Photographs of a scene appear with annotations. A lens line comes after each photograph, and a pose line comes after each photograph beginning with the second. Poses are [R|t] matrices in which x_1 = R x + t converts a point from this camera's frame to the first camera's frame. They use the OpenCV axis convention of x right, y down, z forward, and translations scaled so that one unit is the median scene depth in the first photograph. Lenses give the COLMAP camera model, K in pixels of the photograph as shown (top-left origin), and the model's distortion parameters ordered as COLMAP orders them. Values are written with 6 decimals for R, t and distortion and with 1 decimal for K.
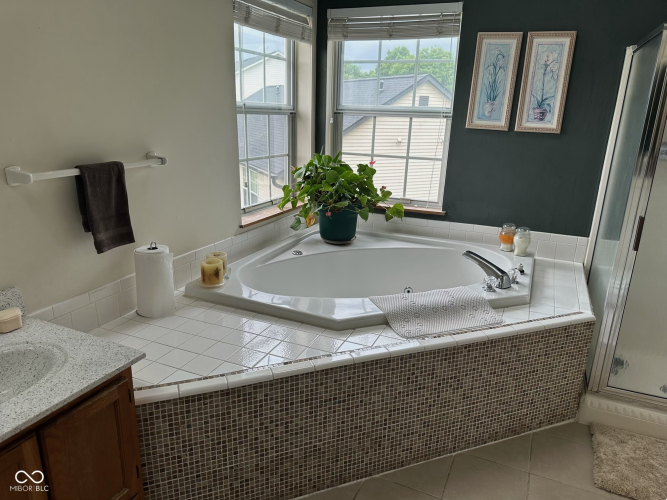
lens RADIAL K [[475.8, 0, 333.1], [0, 475.8, 251.0], [0, 0, 1]] dist [-0.000172, -0.002240]
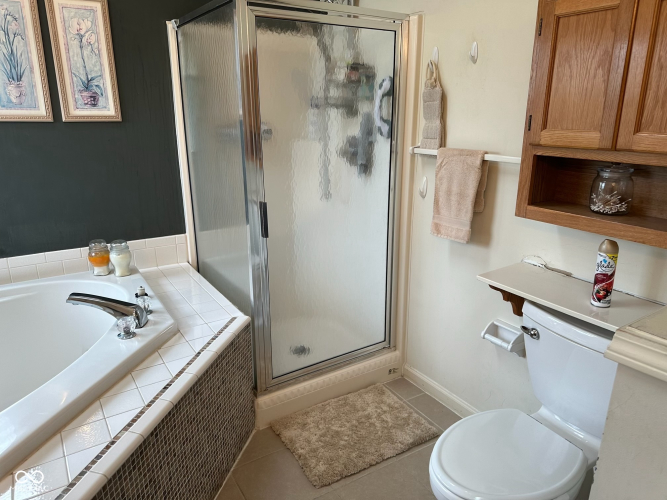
lens RADIAL K [[475.8, 0, 331.9], [0, 475.8, 251.0], [0, 0, 1]] dist [-0.000172, -0.002240]
pose [[0.560754, -0.268224, 0.783333, -0.029340], [0.256891, 0.955748, 0.143364, -0.055302], [-0.787123, 0.120839, 0.604843, 0.237246]]
